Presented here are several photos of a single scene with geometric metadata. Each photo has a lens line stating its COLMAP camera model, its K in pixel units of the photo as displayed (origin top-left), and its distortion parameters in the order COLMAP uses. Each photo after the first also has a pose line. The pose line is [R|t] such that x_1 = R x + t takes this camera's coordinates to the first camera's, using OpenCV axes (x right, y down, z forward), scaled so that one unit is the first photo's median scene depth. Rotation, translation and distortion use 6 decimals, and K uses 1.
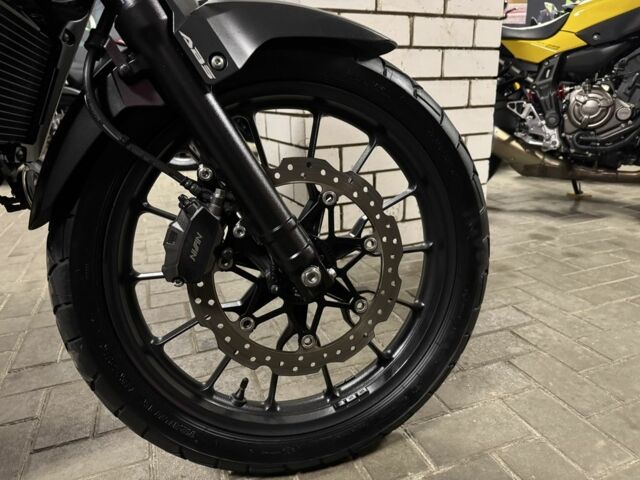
lens RADIAL K [[460.6, 0, 320.0], [0, 460.6, 240.0], [0, 0, 1]] dist [0.045671, -0.049687]
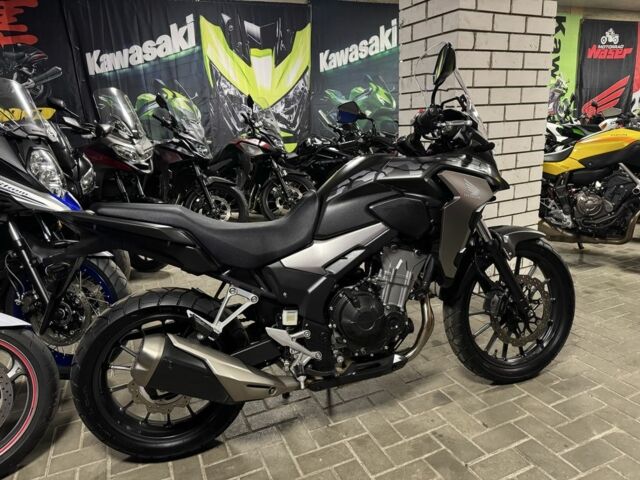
lens RADIAL K [[460.6, 0, 320.0], [0, 460.6, 240.0], [0, 0, 1]] dist [0.045671, -0.049687]
pose [[0.998762, -0.029159, 0.040312, -0.480557], [0.031250, 0.998144, -0.052260, -0.091985], [-0.038714, 0.053455, 0.997820, -0.660989]]
